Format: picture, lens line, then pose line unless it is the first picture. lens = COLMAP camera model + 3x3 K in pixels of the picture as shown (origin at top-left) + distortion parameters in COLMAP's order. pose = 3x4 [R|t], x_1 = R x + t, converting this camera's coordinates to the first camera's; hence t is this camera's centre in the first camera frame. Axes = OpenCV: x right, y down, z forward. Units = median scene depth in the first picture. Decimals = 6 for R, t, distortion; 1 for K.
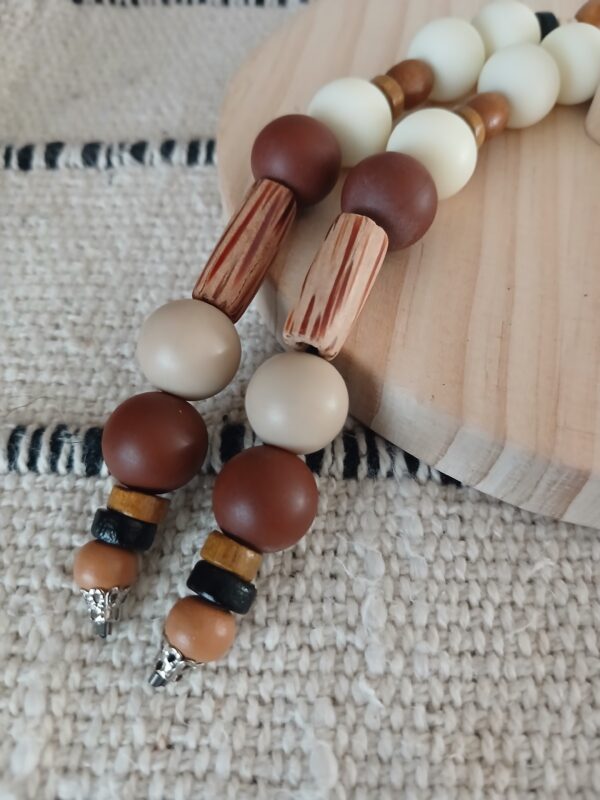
lens RADIAL K [[634.3, 0, 300.0], [0, 634.3, 400.0], [0, 0, 1]] dist [-0.049904, 0.000446]
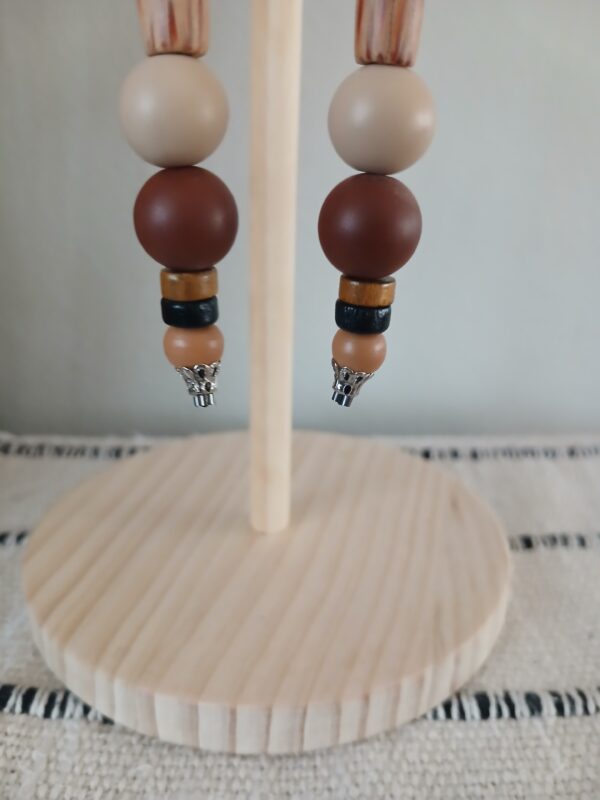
lens RADIAL K [[672.3, 0, 300.0], [0, 672.3, 400.0], [0, 0, 1]] dist [-0.050680, -0.011015]
pose [[0.999971, 0.007424, 0.001397, 0.625413], [-0.005151, 0.805400, -0.592710, 0.402801], [-0.005525, 0.592686, 0.805415, -0.733116]]
